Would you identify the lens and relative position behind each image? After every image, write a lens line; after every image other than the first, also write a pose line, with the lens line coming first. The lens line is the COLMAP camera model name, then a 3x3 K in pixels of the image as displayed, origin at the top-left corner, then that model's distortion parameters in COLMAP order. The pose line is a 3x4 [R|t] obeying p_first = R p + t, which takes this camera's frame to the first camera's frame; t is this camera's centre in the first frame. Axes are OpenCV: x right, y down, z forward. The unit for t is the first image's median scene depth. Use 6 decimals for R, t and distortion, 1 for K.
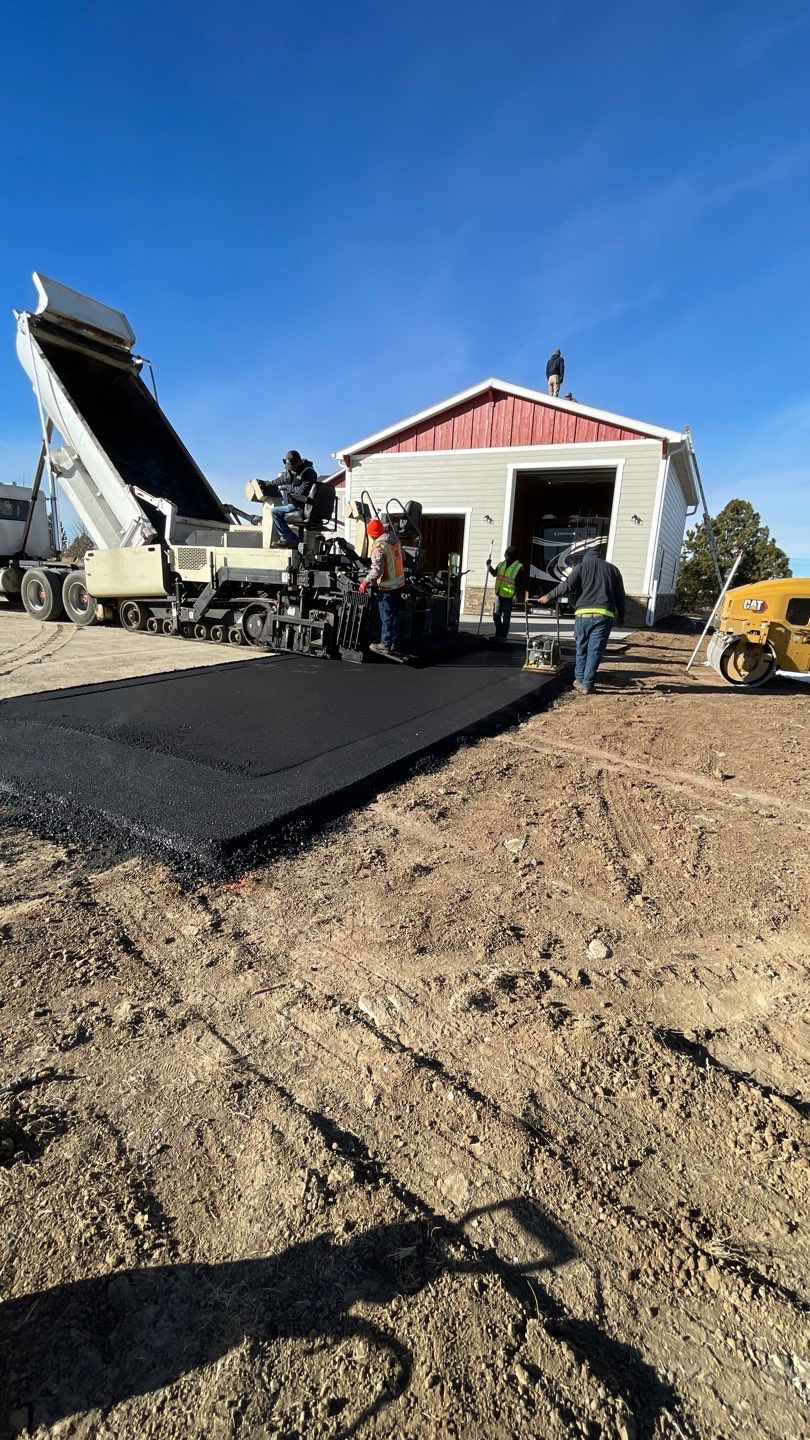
lens RADIAL K [[579.9, 0, 405.0], [0, 579.9, 720.0], [0, 0, 1]] dist [0.000280, 0.000013]
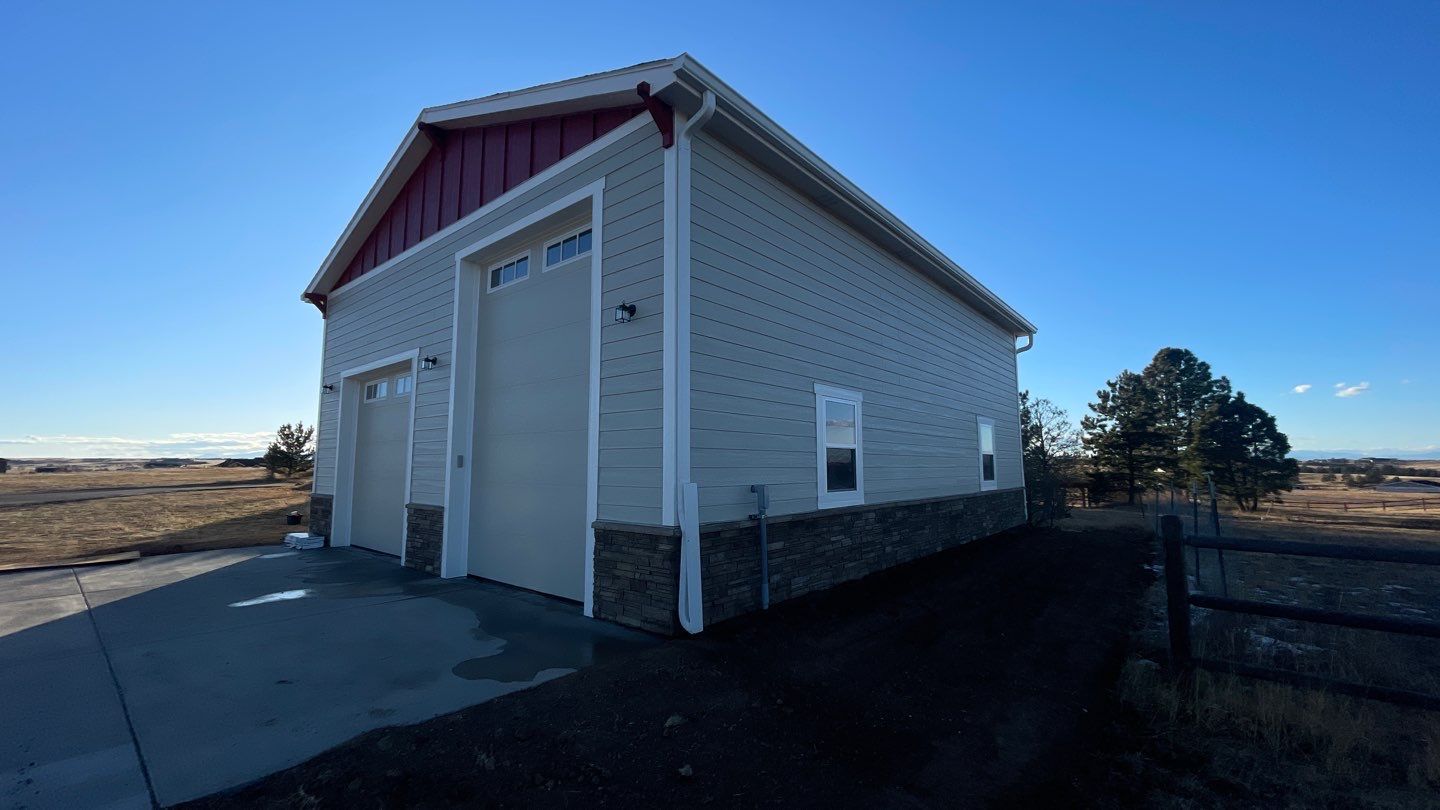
lens RADIAL K [[579.9, 0, 720.0], [0, 579.9, 405.0], [0, 0, 1]] dist [0.000280, 0.000013]
pose [[0.975755, -0.073607, -0.206117, 0.171280], [-0.002176, 0.938441, -0.345433, -0.056567], [0.218855, 0.337507, 0.915528, 0.232594]]
